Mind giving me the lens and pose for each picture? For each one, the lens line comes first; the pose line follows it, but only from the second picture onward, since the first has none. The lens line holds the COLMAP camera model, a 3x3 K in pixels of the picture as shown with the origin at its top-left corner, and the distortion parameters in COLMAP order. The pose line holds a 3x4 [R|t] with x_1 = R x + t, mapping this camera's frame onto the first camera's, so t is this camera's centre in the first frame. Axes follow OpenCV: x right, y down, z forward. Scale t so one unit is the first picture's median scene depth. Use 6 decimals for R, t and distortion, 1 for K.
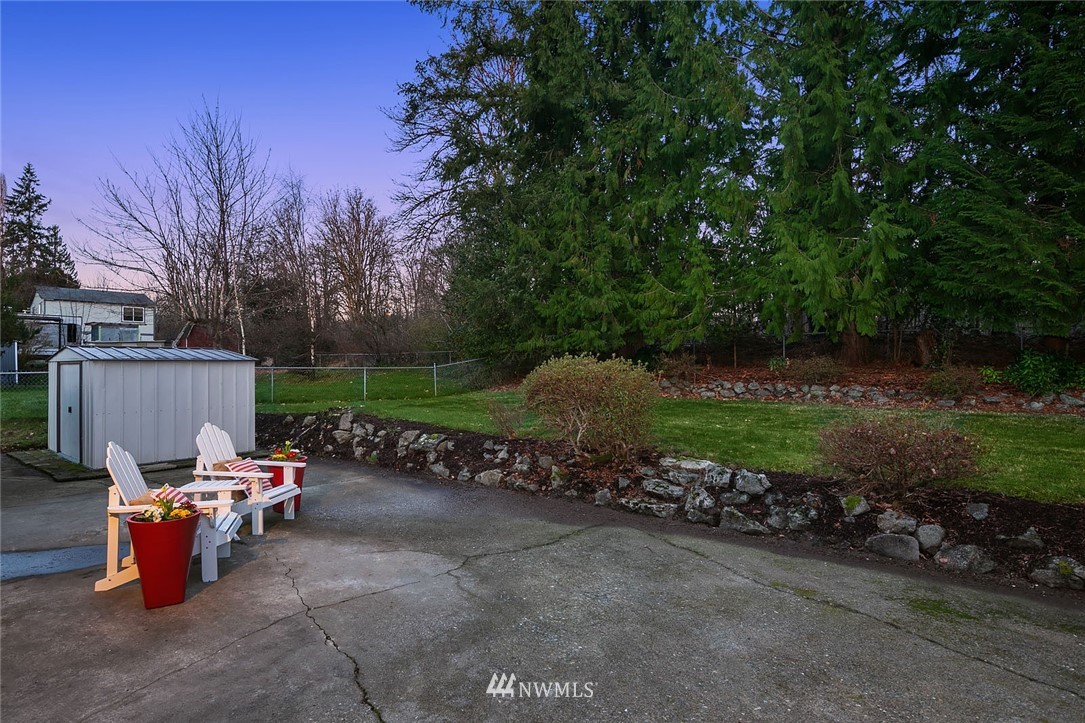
lens RADIAL K [[560.0, 0, 539.6], [0, 560.0, 388.2], [0, 0, 1]] dist [-0.001302, -0.000216]
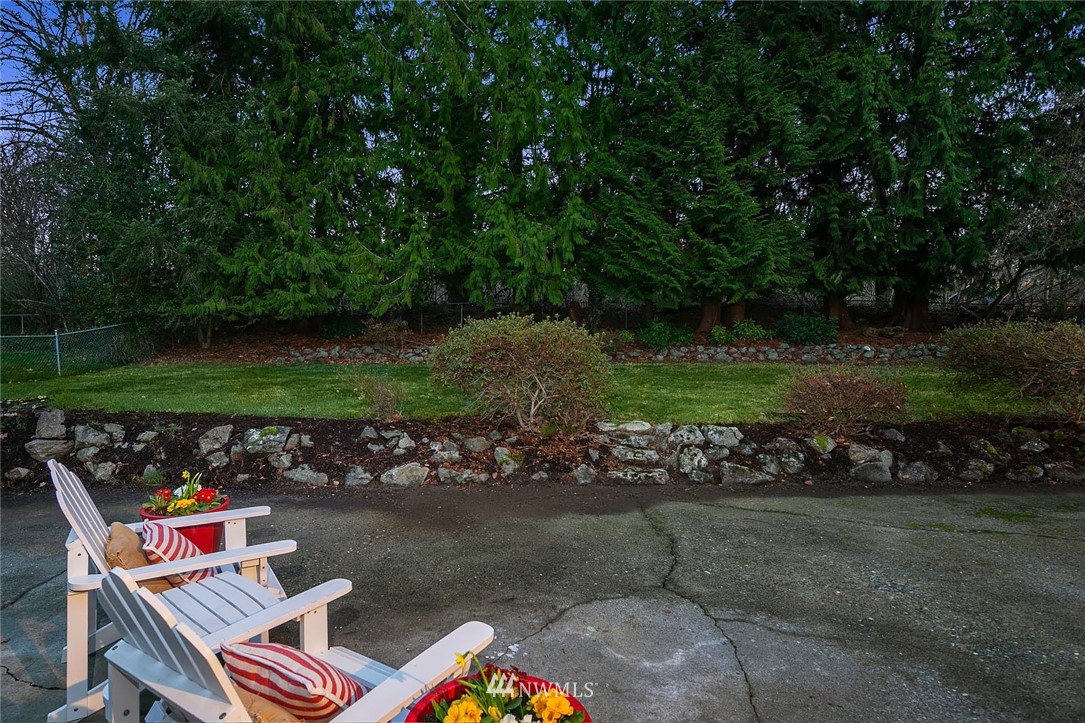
lens RADIAL K [[524.8, 0, 542.5], [0, 524.8, 361.5], [0, 0, 1]] dist [0.001572, -0.000114]
pose [[0.788864, -0.041046, 0.613196, -0.328751], [0.031805, 0.999157, 0.025966, -0.006714], [-0.613745, -0.000981, 0.789504, 0.280068]]
